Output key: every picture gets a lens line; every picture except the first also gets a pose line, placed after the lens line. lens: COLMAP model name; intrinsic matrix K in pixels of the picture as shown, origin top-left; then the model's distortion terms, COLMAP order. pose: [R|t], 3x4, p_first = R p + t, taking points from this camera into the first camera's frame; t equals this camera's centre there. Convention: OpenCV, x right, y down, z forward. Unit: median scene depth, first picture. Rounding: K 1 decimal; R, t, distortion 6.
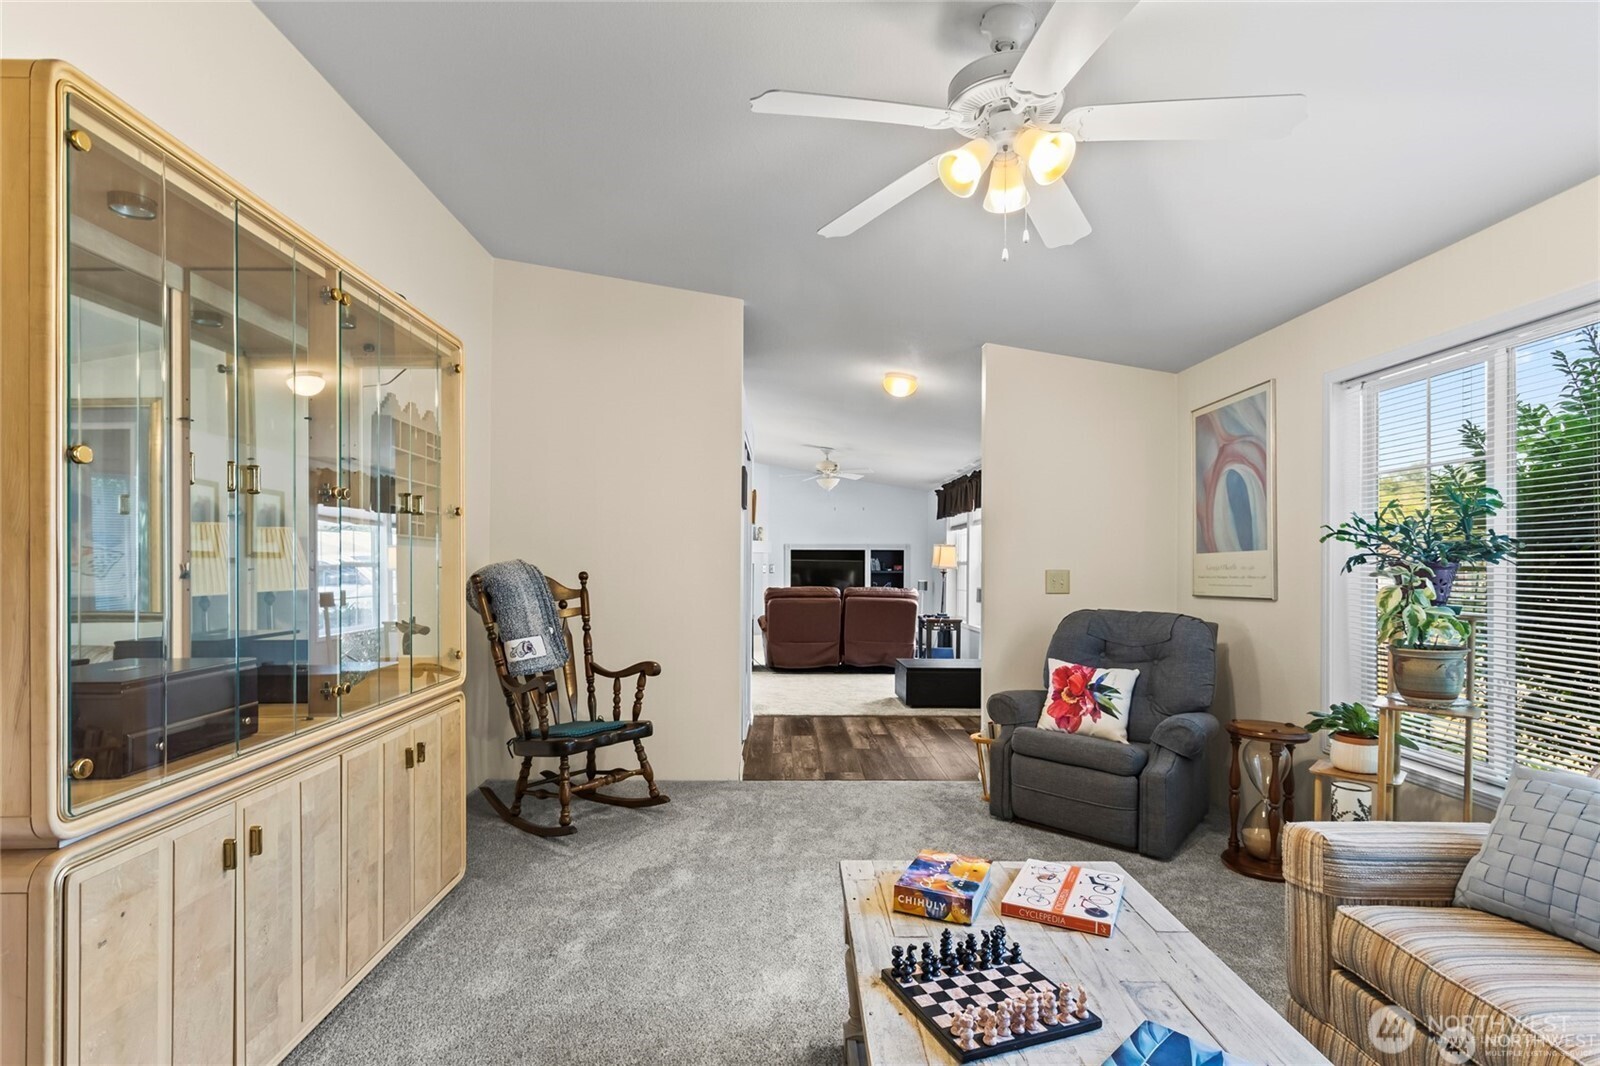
lens RADIAL K [[789.5, 0, 793.7], [0, 789.5, 552.7], [0, 0, 1]] dist [0.001678, 0.000771]
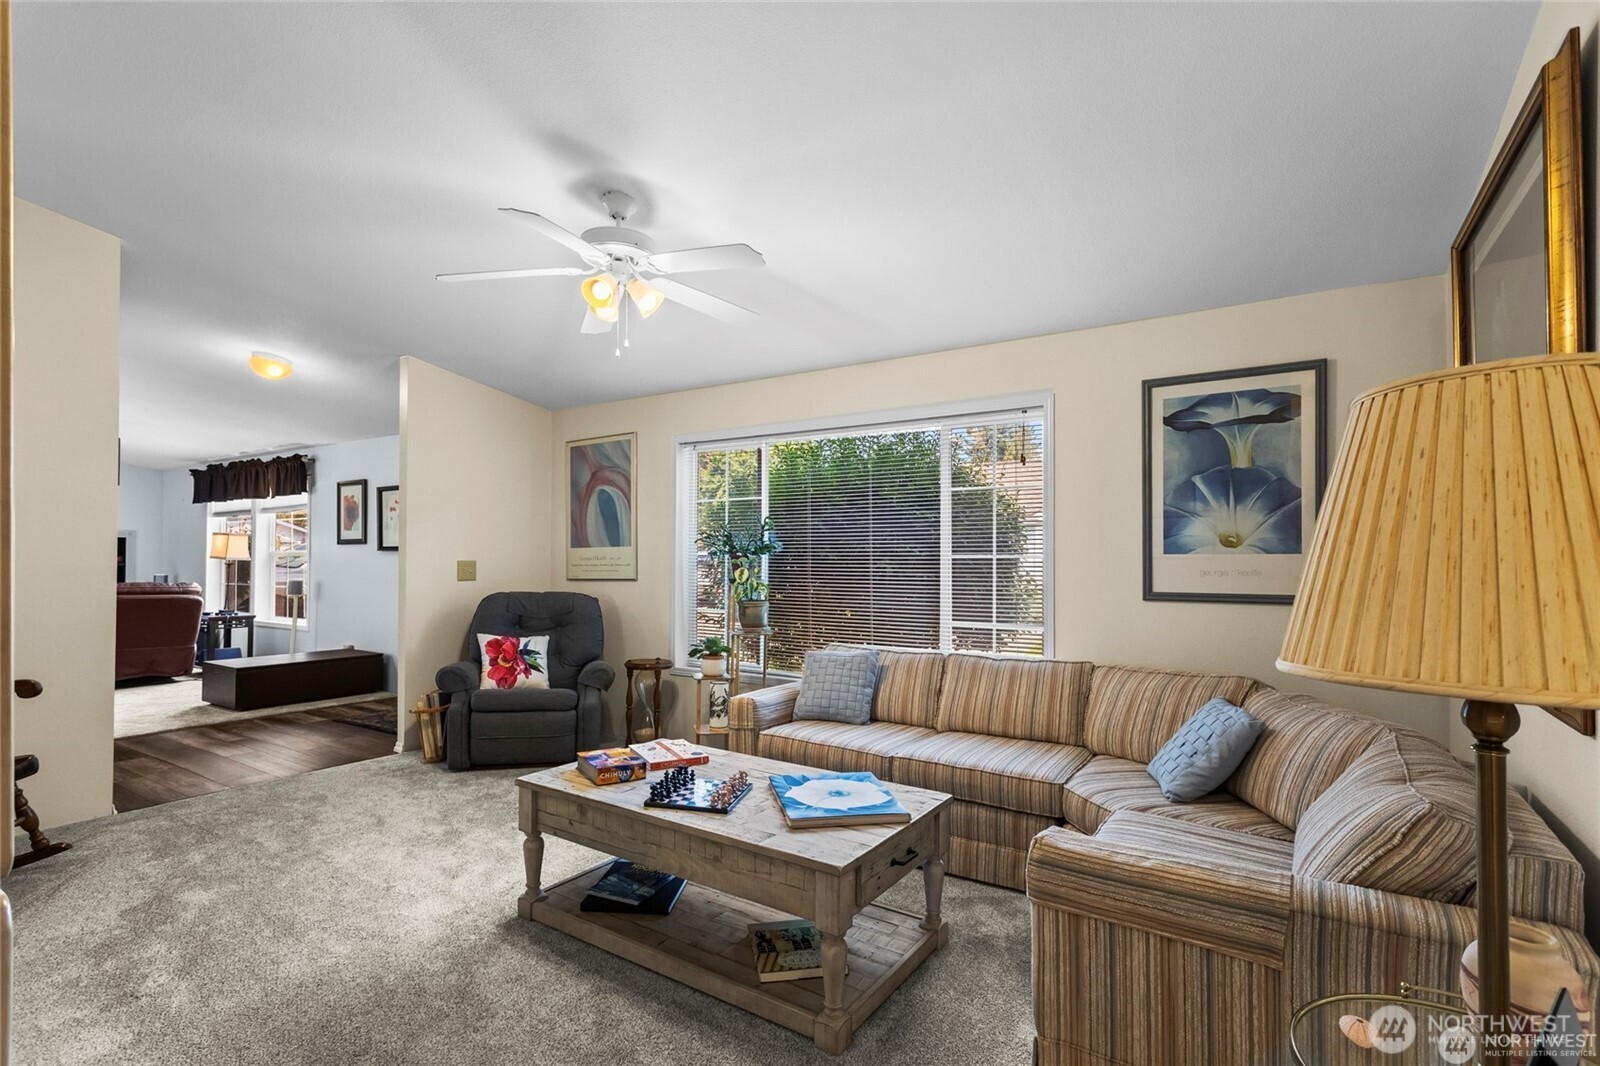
lens RADIAL K [[748.9, 0, 808.4], [0, 748.9, 532.8], [0, 0, 1]] dist [0.001158, 0.000626]
pose [[0.553335, 0.027367, 0.832509, -0.380917], [-0.014319, 0.999625, -0.023343, -0.000770], [-0.832836, 0.000996, 0.553519, -0.057377]]
